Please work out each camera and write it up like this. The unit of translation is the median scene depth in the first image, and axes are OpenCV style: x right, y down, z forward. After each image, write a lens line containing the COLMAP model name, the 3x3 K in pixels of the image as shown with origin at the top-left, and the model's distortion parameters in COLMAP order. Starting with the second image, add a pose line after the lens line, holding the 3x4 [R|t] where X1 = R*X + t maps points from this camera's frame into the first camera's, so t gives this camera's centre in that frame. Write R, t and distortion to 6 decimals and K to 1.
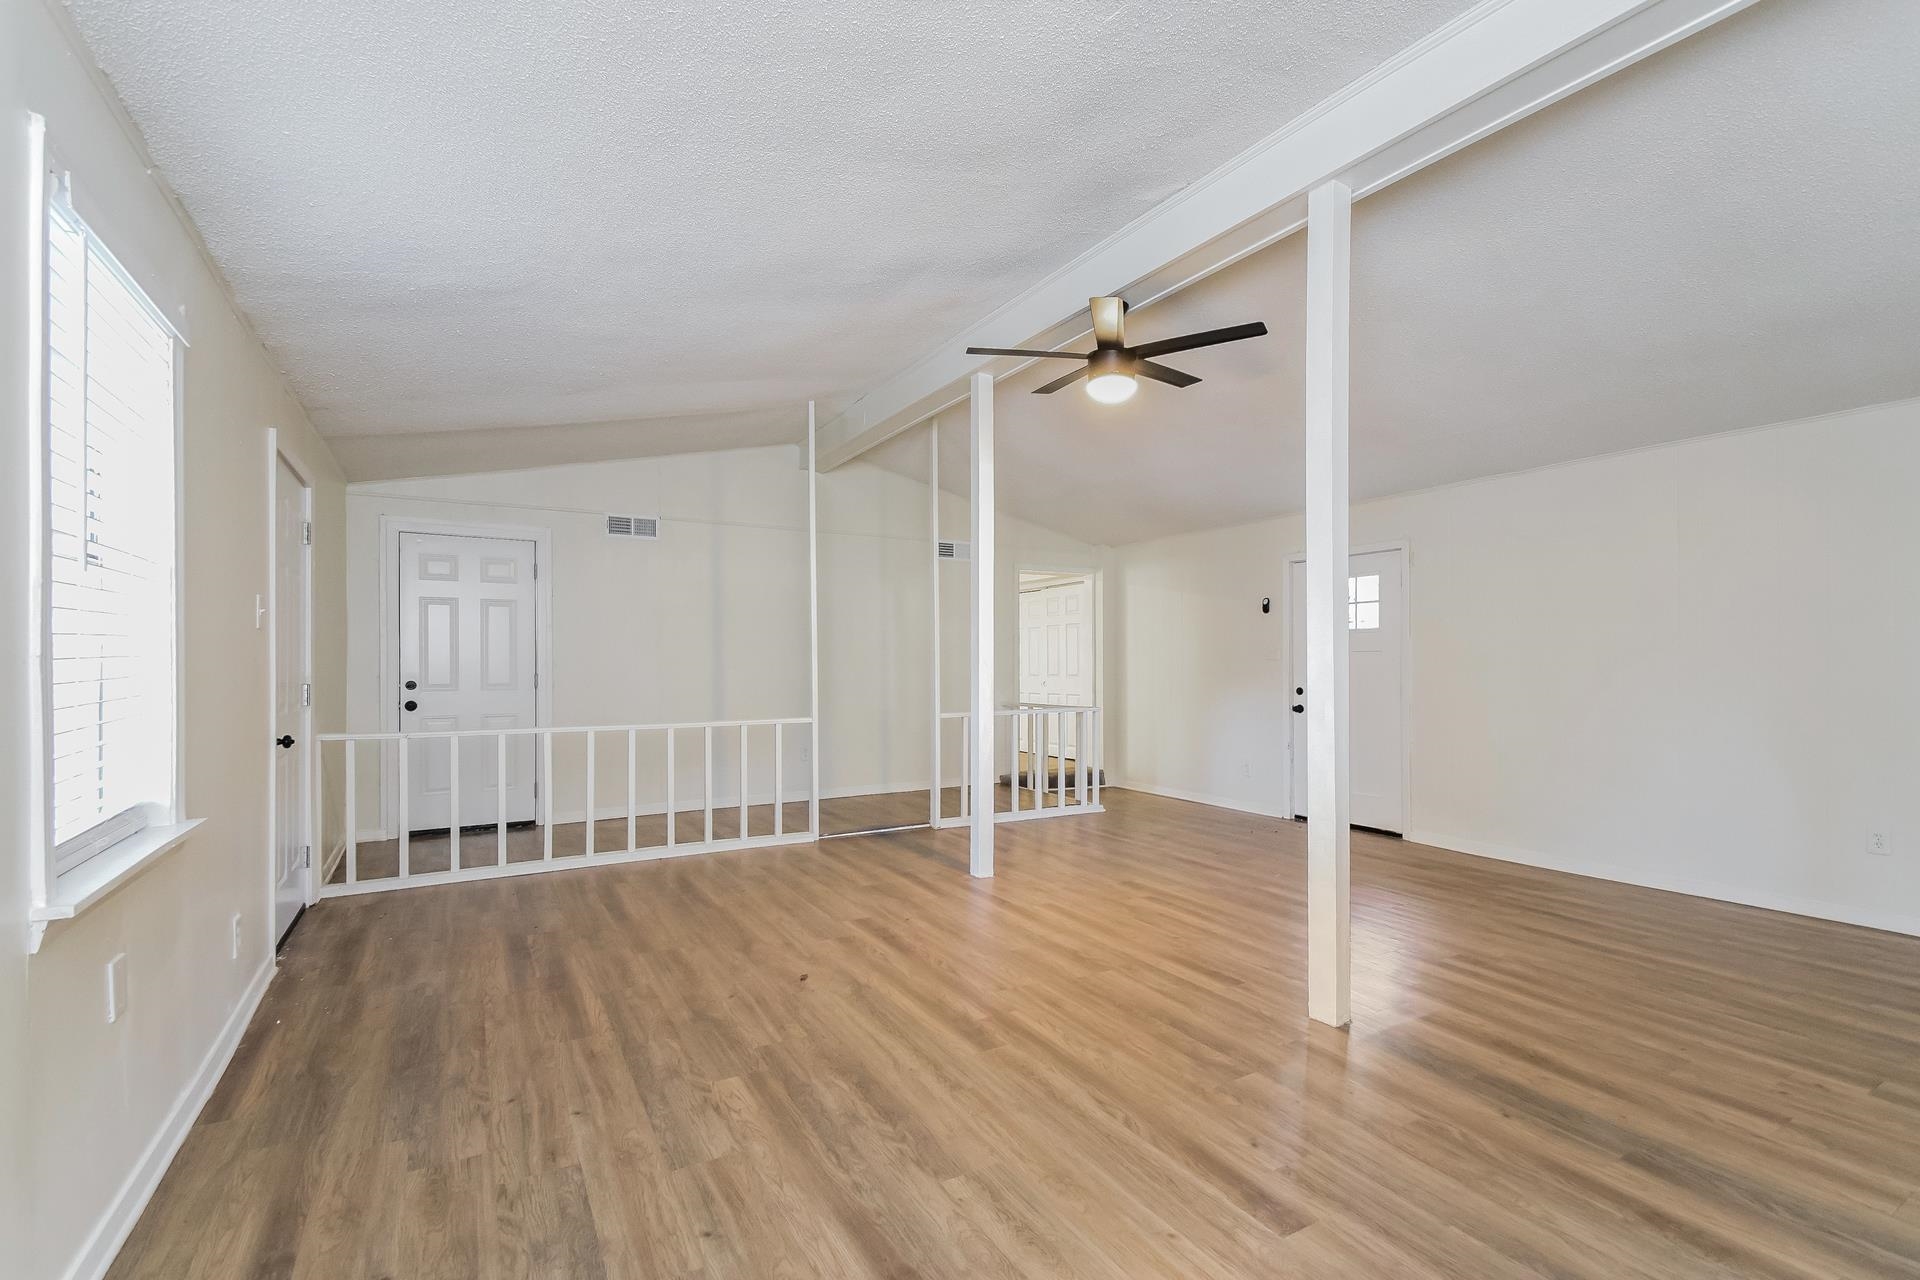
lens RADIAL K [[845.8, 0, 952.9], [0, 845.8, 662.8], [0, 0, 1]] dist [0.036626, -0.015601]
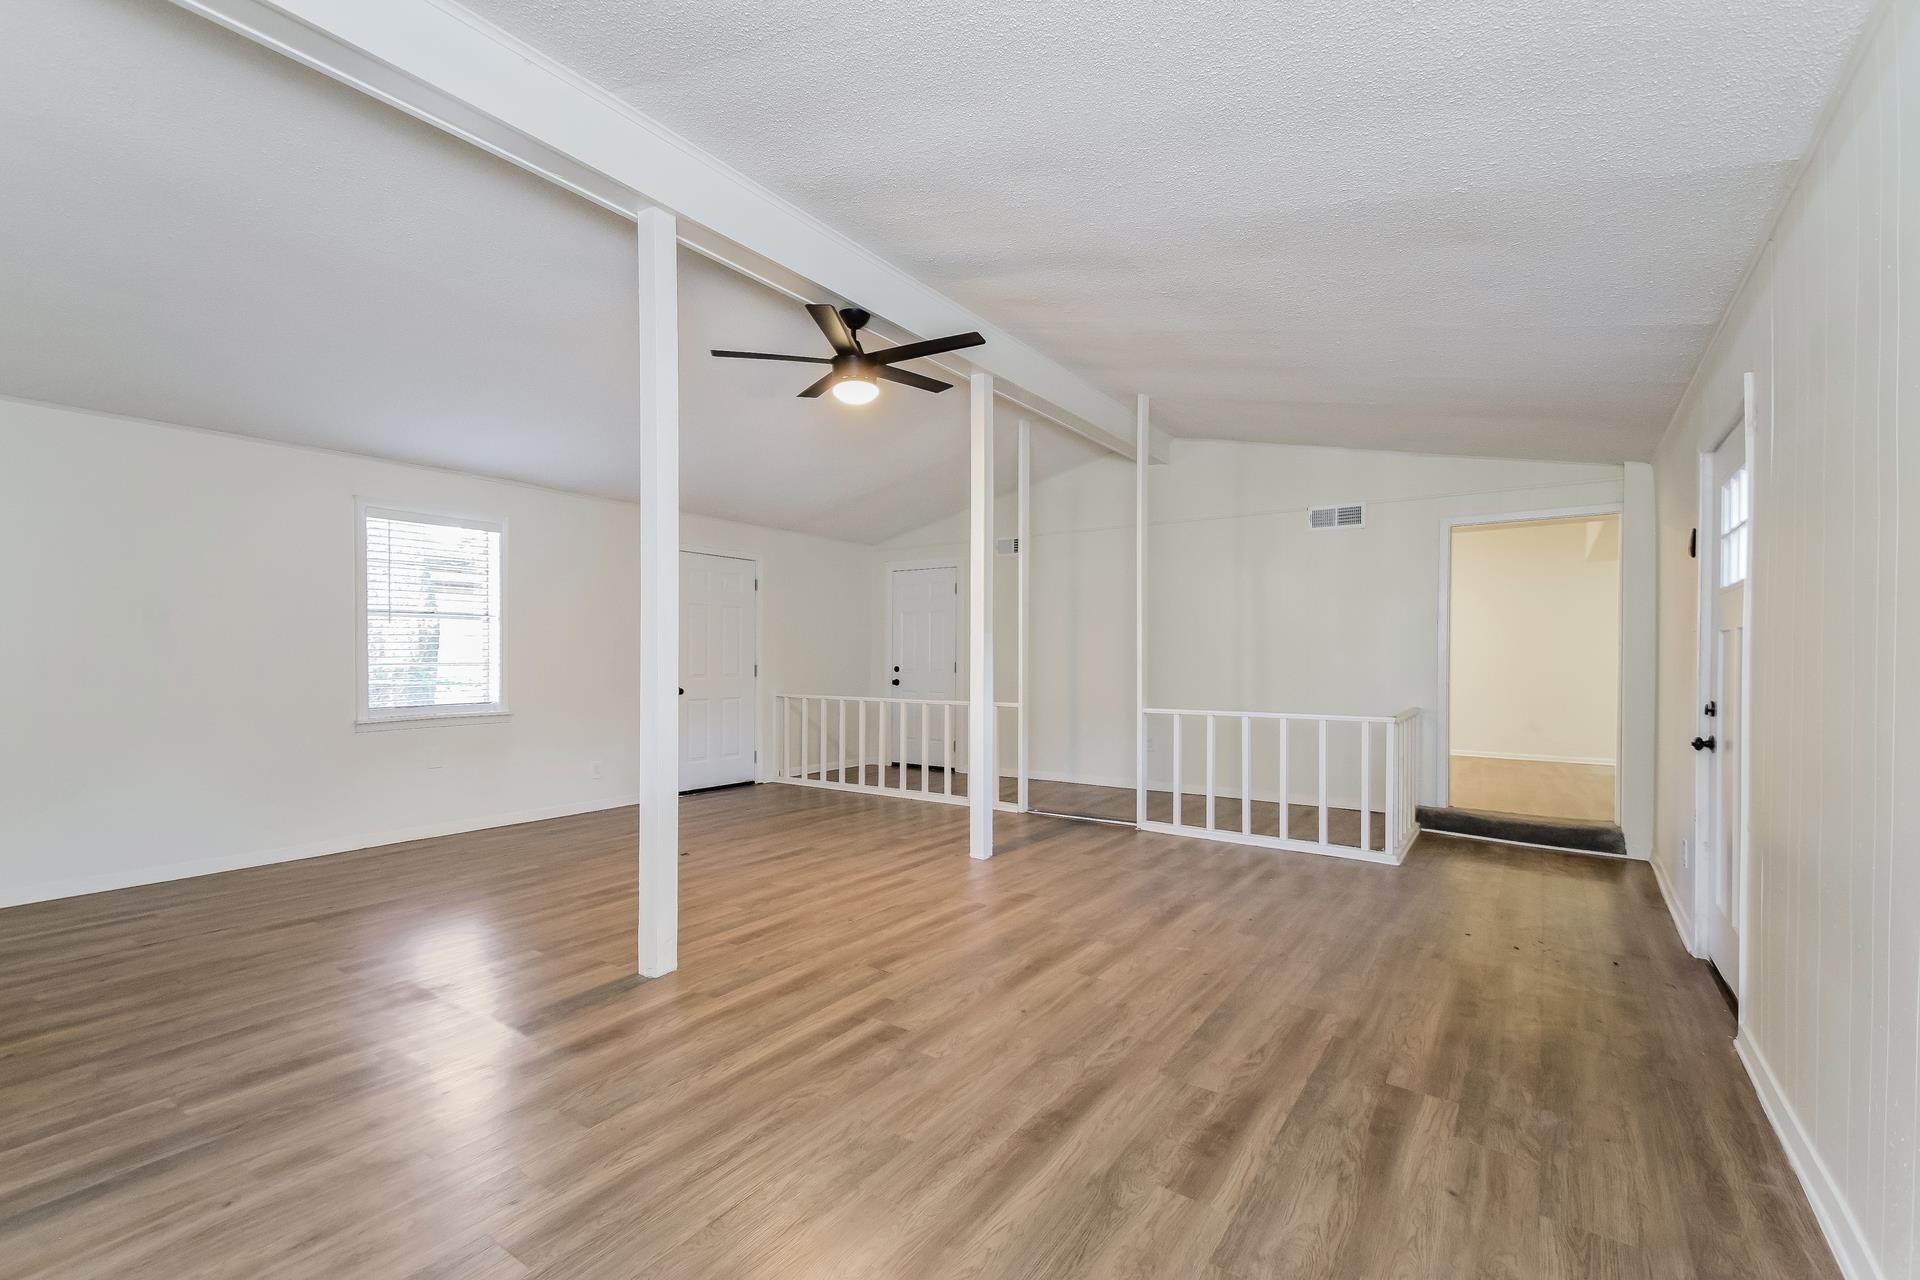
lens RADIAL K [[845.8, 0, 952.9], [0, 845.8, 662.8], [0, 0, 1]] dist [0.036626, -0.015601]
pose [[0.411431, 0.007014, -0.911414, 0.925258], [-0.001279, 0.999974, 0.007118, 0.004567], [0.911440, -0.001763, 0.411430, 0.518391]]
